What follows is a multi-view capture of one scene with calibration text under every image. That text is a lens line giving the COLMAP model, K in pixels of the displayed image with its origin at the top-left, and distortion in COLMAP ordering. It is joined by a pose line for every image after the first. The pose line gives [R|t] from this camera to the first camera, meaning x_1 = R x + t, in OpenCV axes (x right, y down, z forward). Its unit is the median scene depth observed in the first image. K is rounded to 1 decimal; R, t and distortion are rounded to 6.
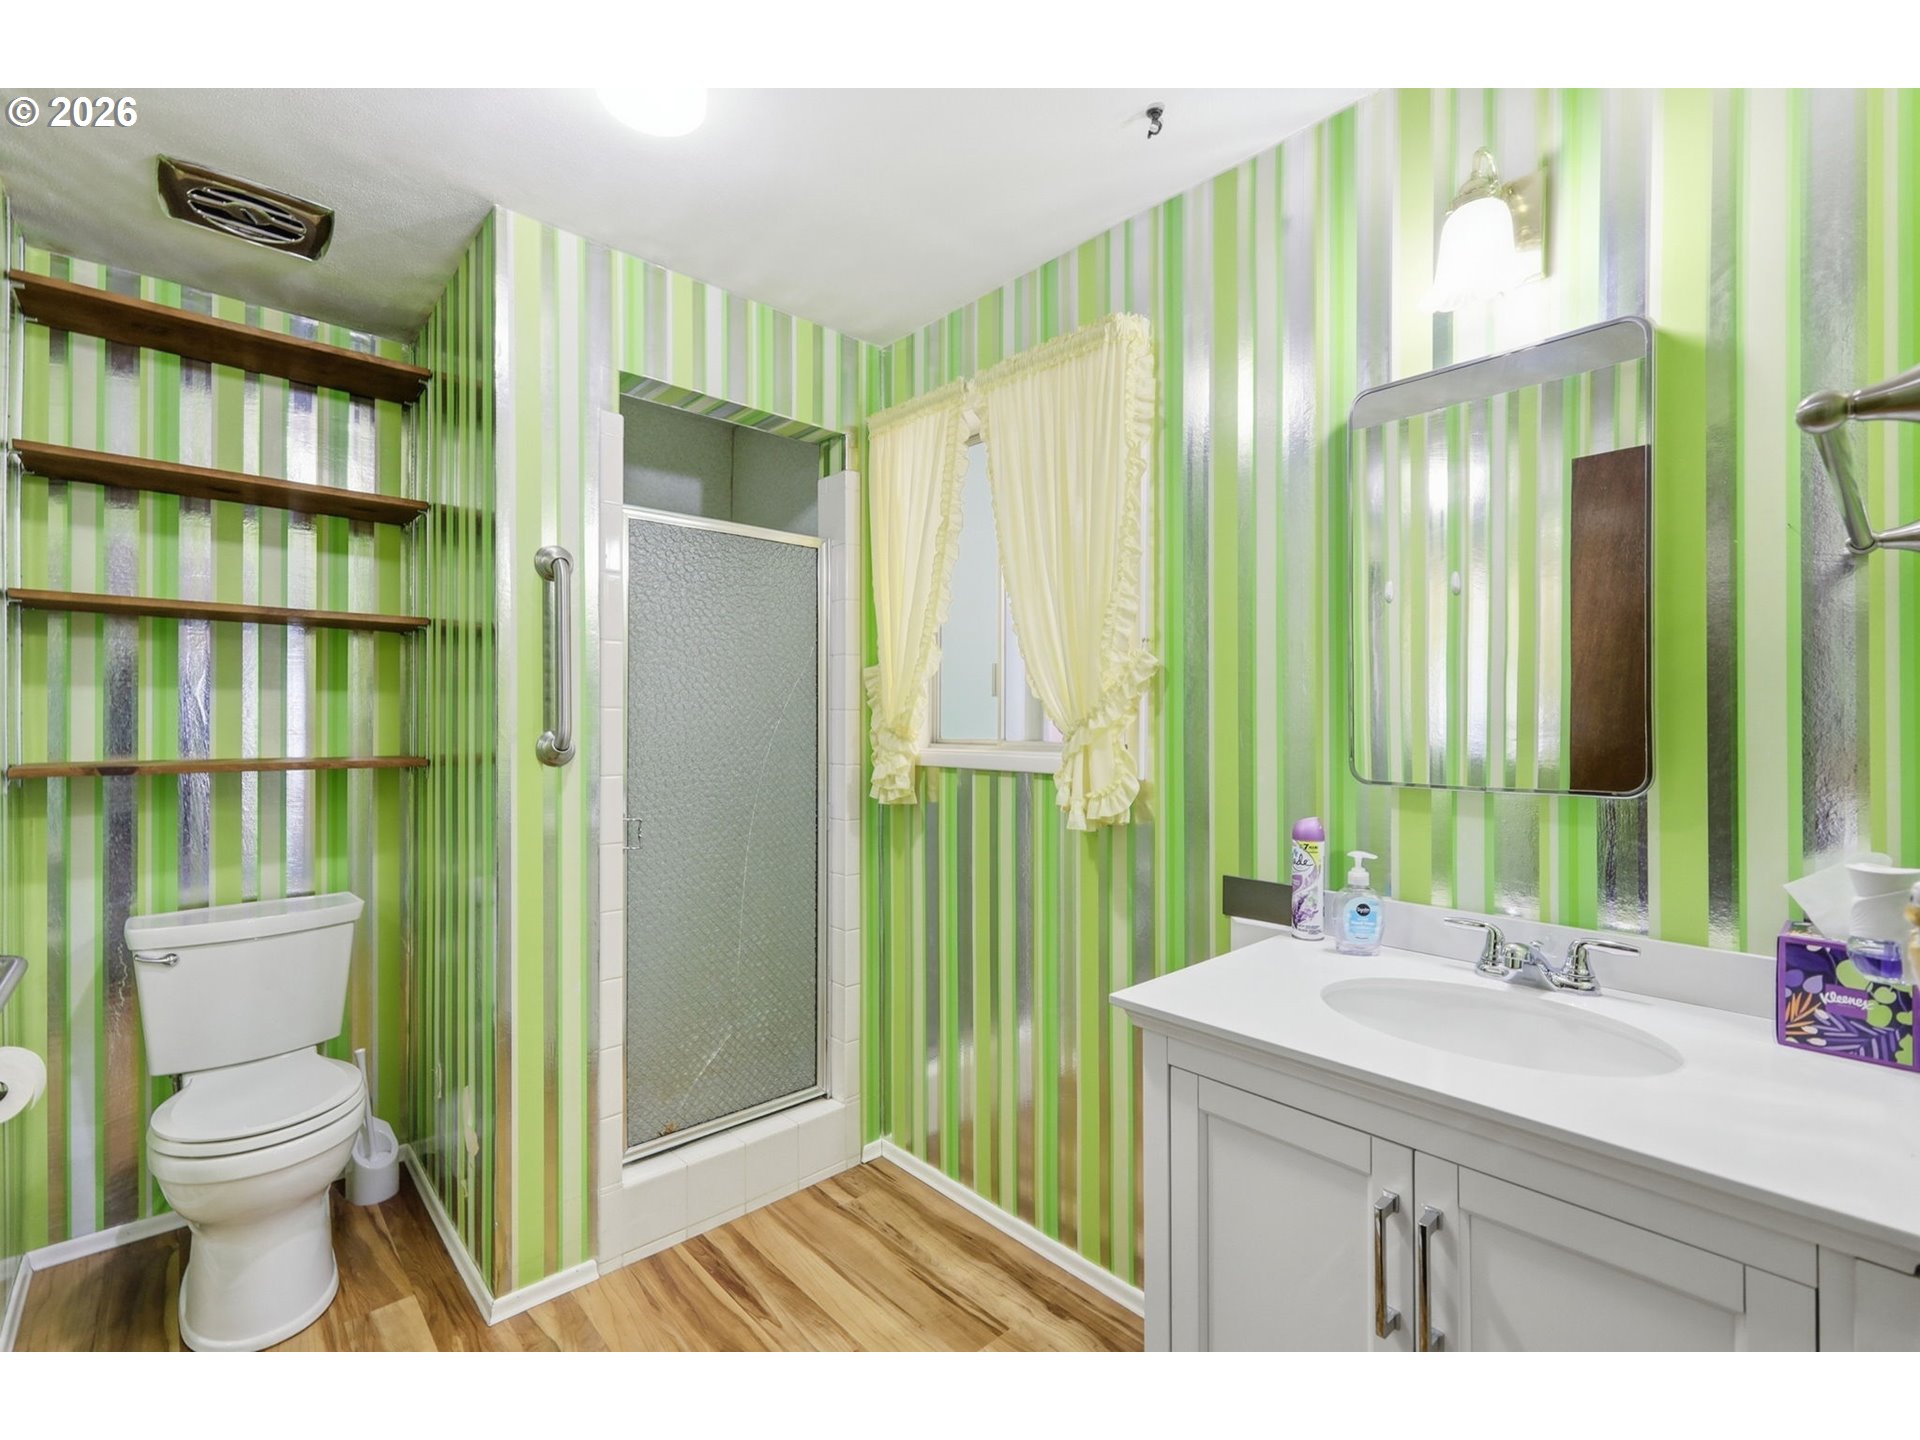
lens RADIAL K [[865.1, 0, 961.0], [0, 865.1, 720.9], [0, 0, 1]] dist [-0.000545, 0.000009]
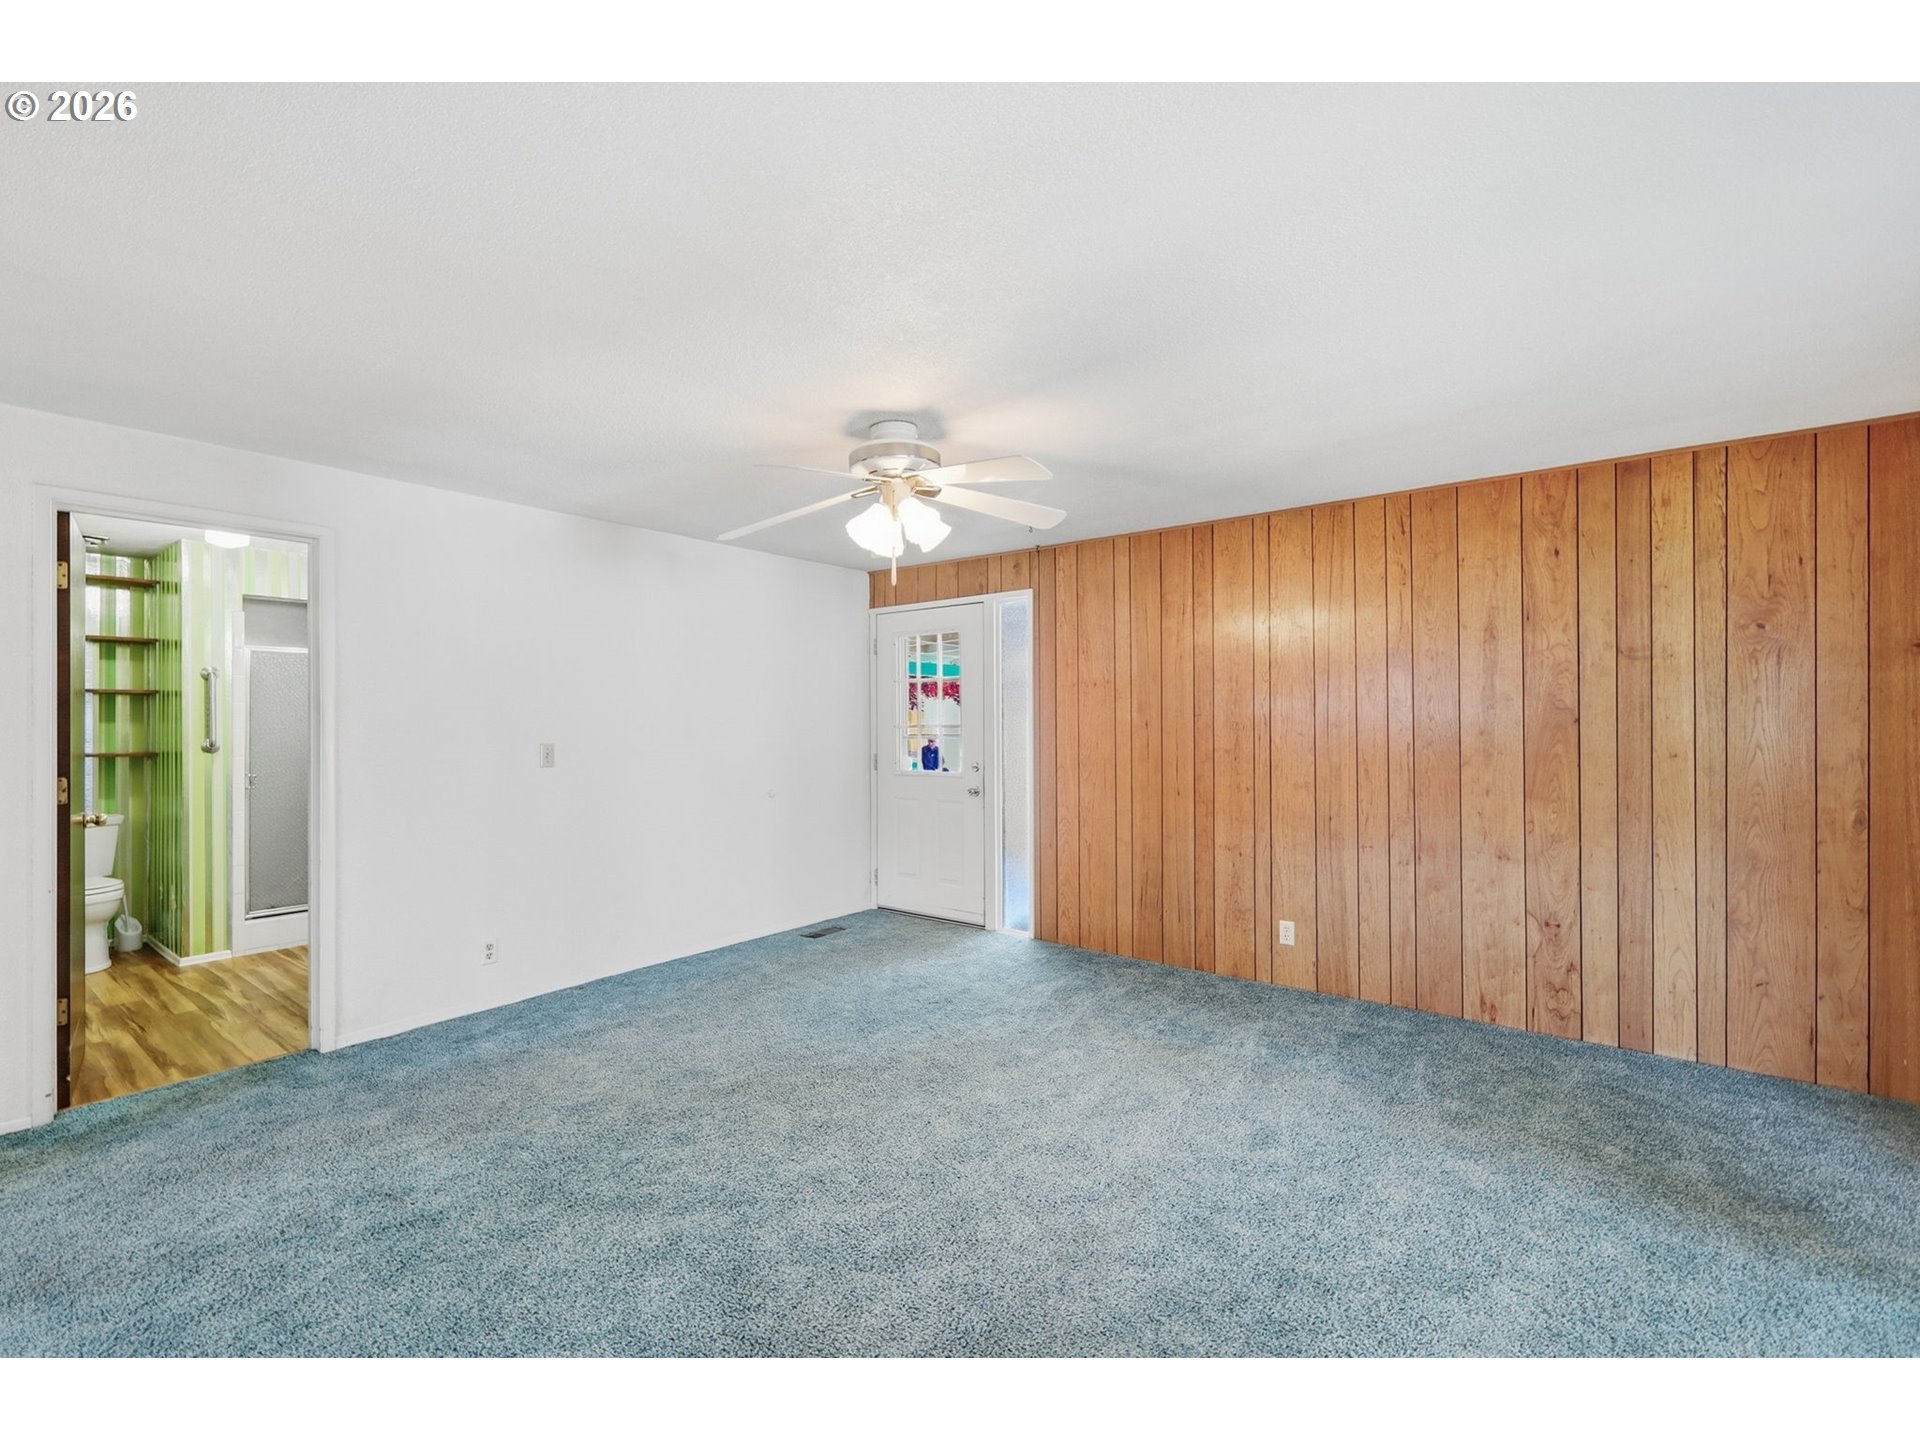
lens RADIAL K [[844.0, 0, 956.4], [0, 844.0, 722.5], [0, 0, 1]] dist [-0.001966, -0.000276]
pose [[0.985105, -0.005663, 0.171859, 1.129586], [0.007007, 0.999949, -0.007215, -0.004577], [-0.171810, 0.008312, 0.985095, -1.621580]]
